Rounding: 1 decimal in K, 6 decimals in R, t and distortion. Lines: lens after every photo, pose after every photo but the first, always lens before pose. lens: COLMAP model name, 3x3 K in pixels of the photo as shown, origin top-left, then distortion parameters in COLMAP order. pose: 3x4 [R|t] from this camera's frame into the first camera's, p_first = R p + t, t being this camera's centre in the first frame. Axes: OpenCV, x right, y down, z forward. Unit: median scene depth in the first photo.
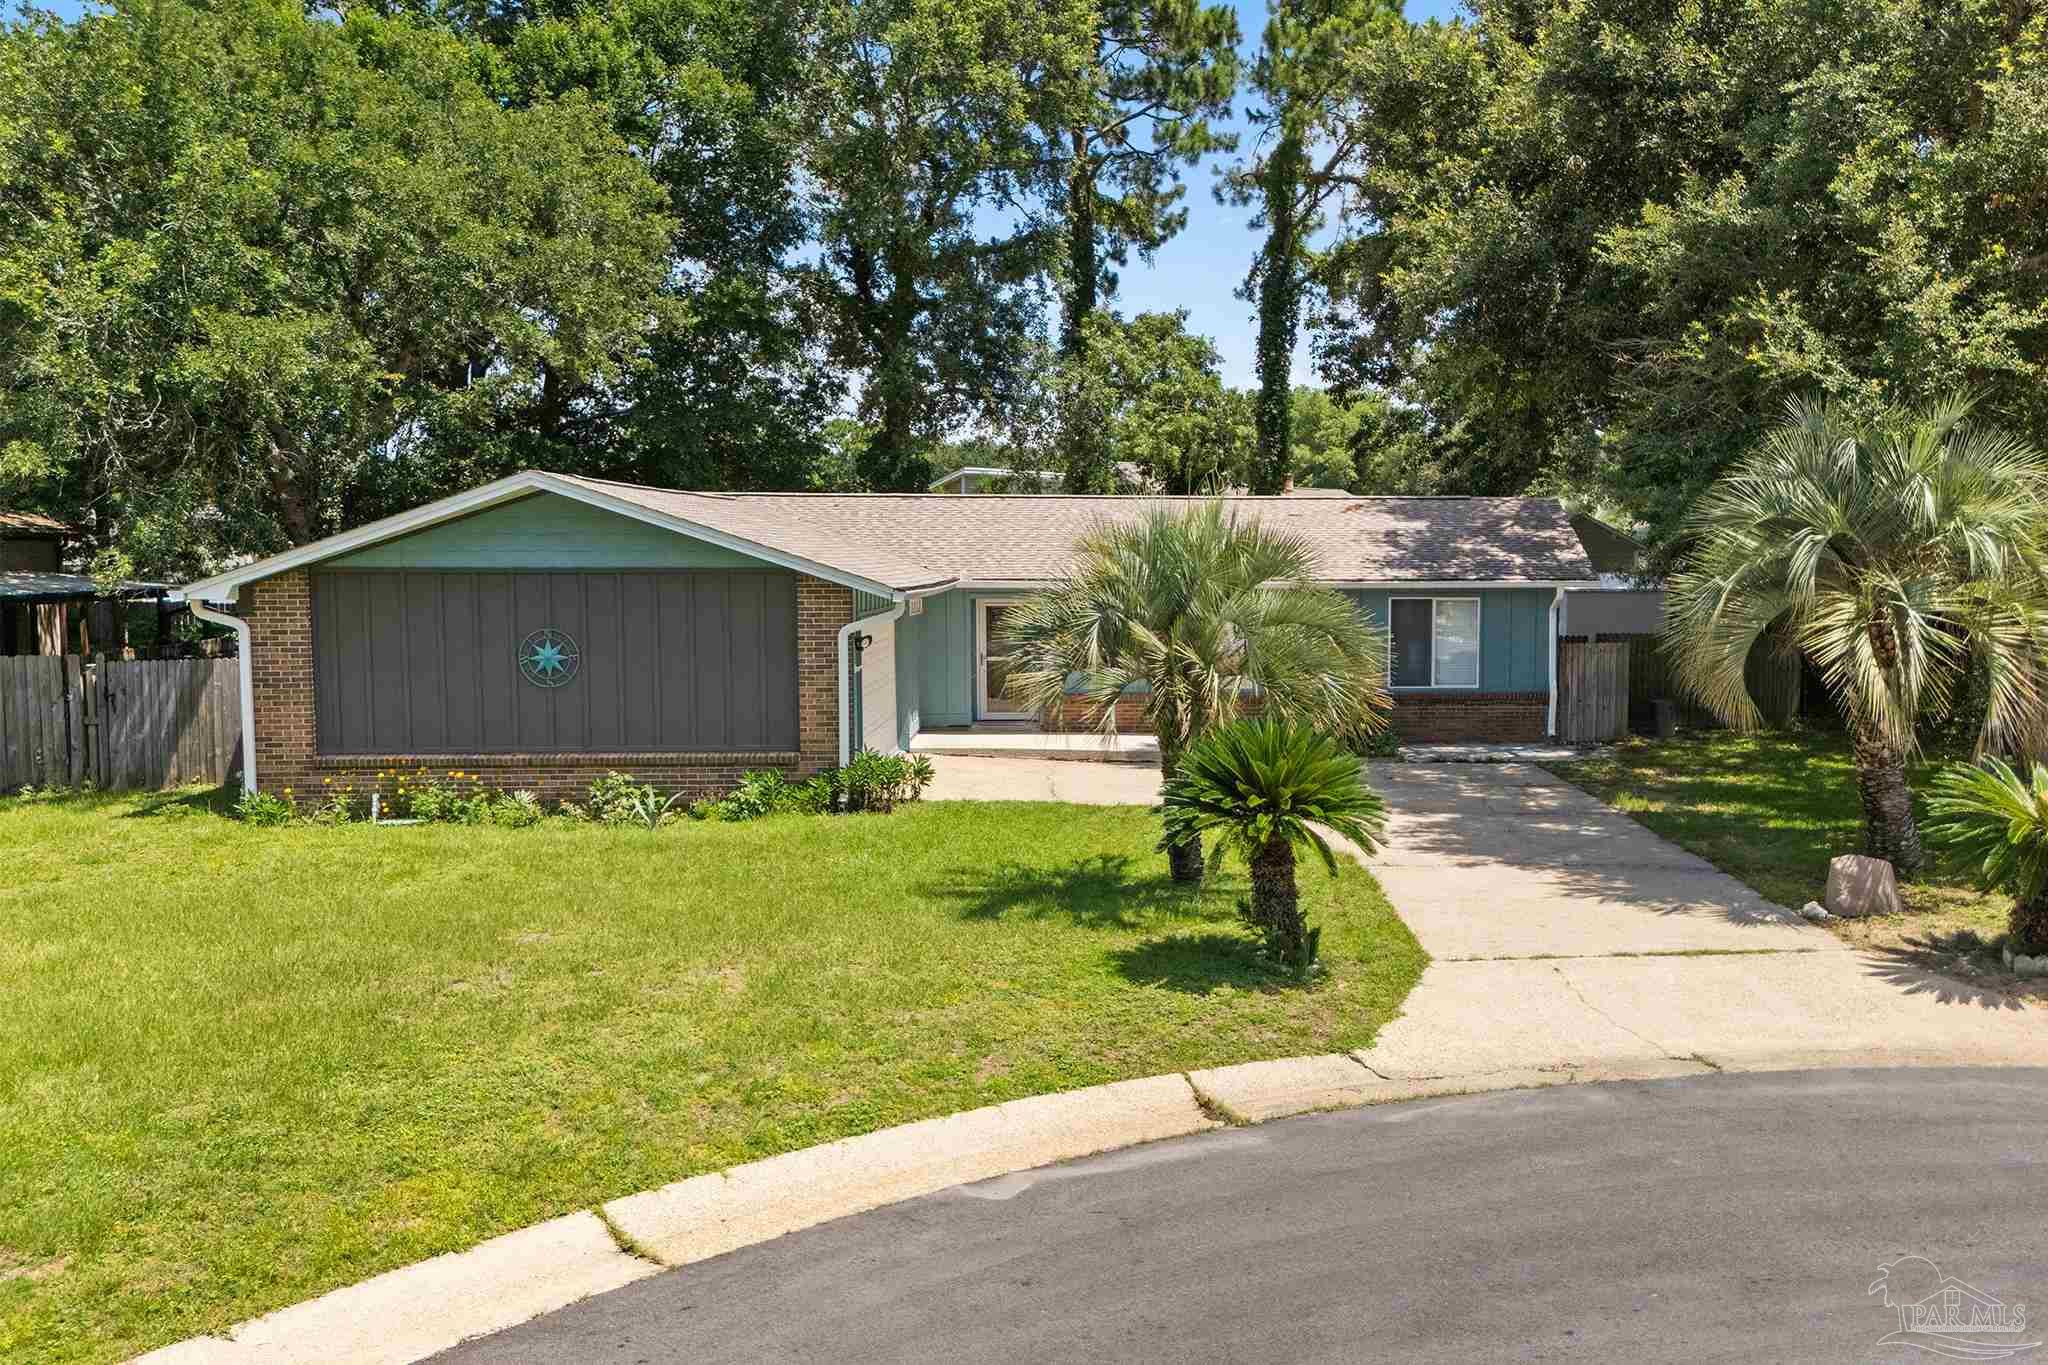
lens RADIAL K [[1732.9, 0, 1186.4], [0, 1732.9, 684.8], [0, 0, 1]] dist [0.160805, -0.261356]
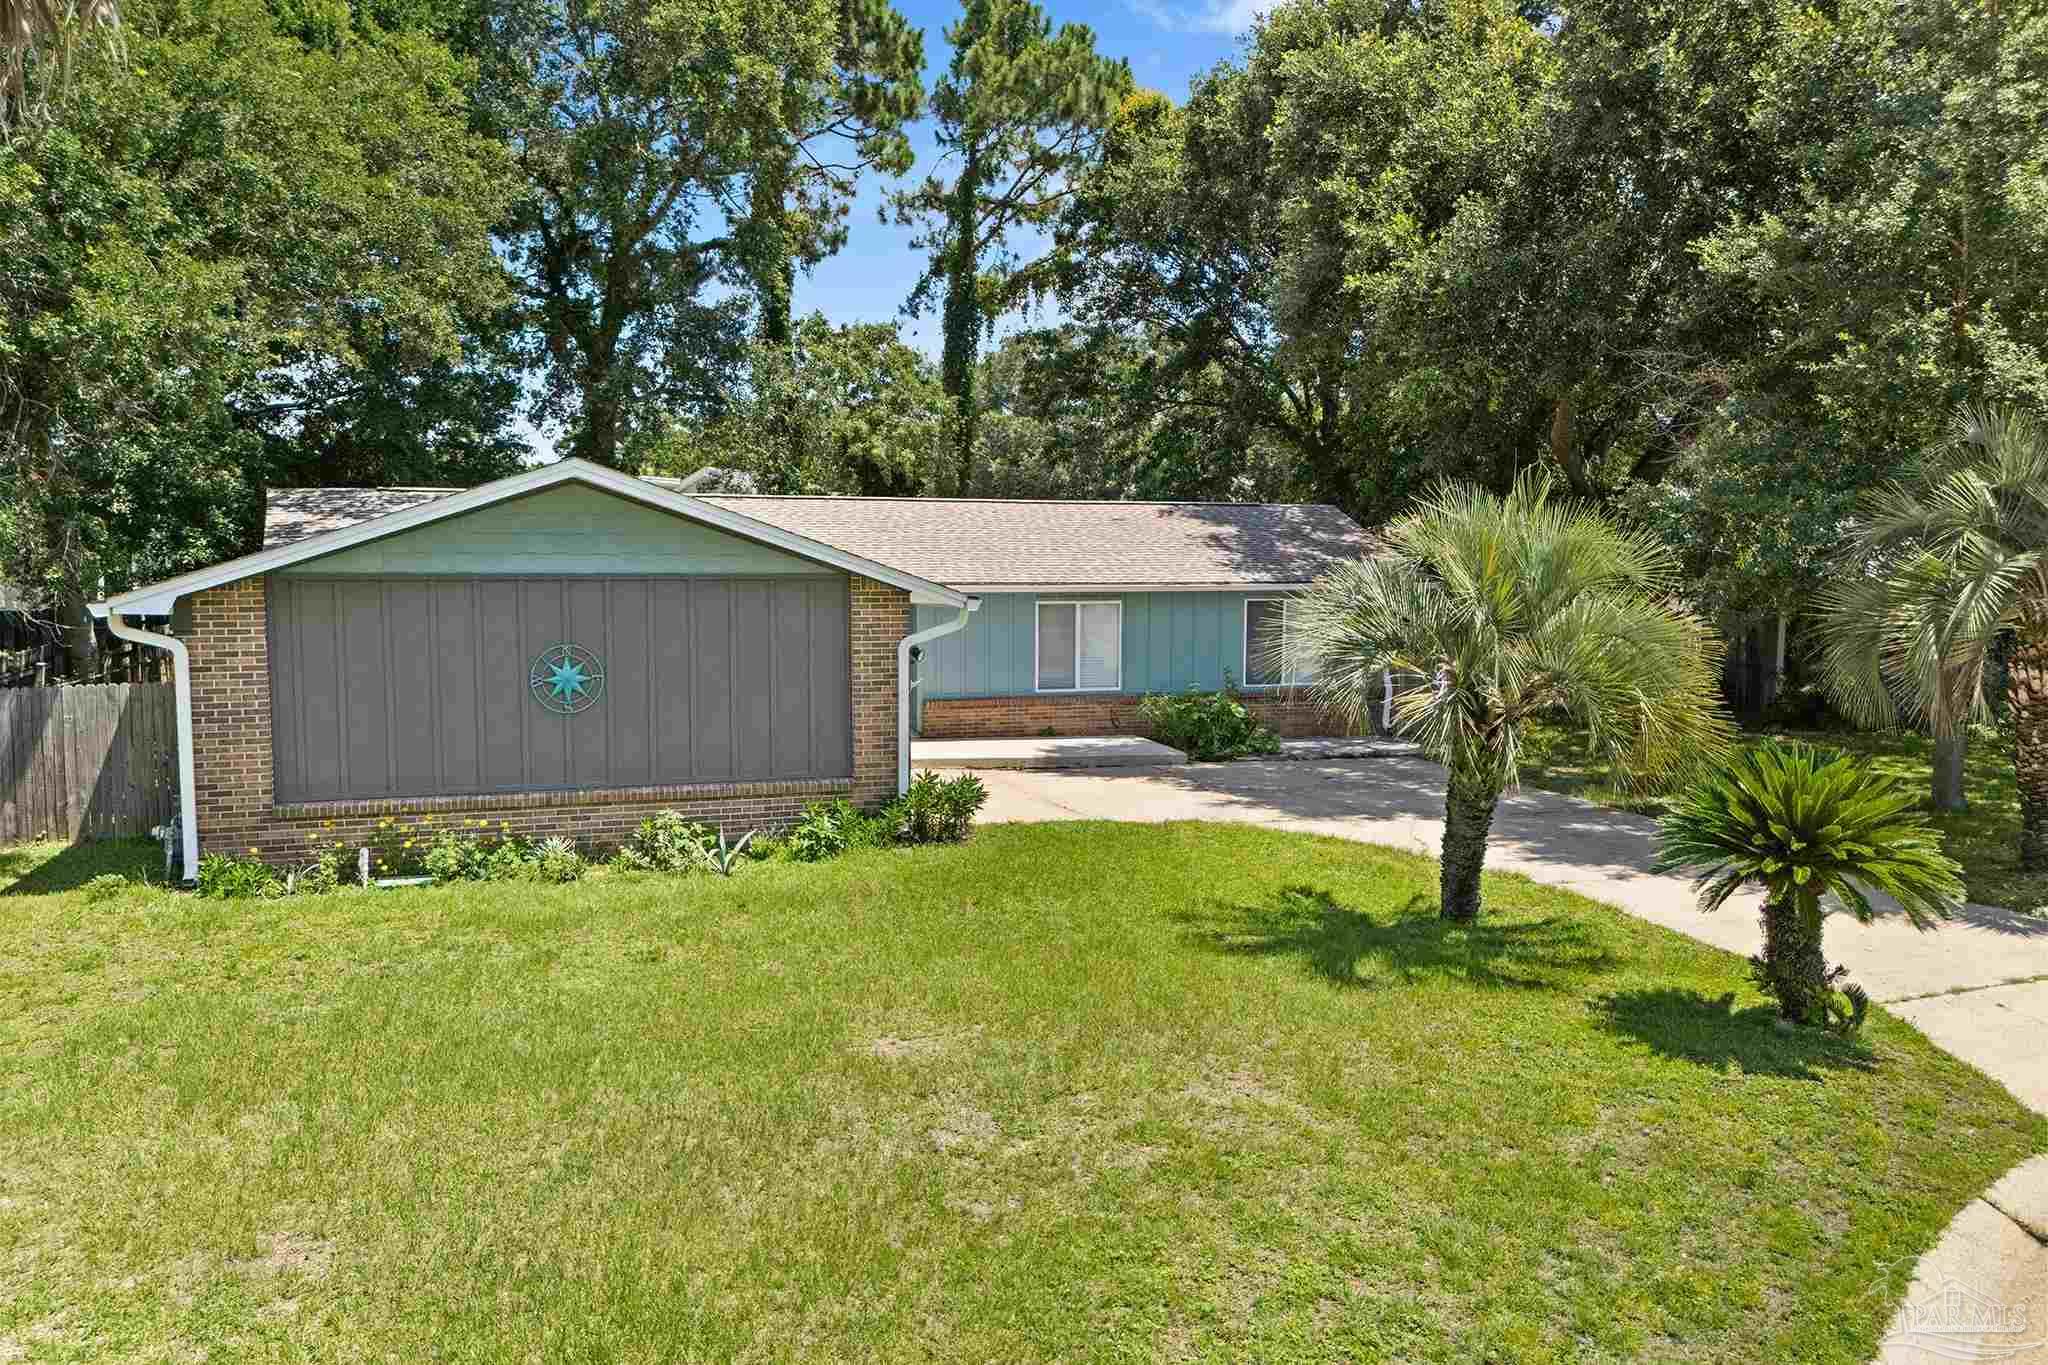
lens RADIAL K [[1491.9, 0, 1028.2], [0, 1491.9, 724.6], [0, 0, 1]] dist [0.043643, -0.003138]
pose [[0.966664, -0.028504, 0.254455, -0.324239], [0.019367, 0.999077, 0.038343, -0.016279], [-0.255313, -0.032136, 0.966324, 0.237046]]
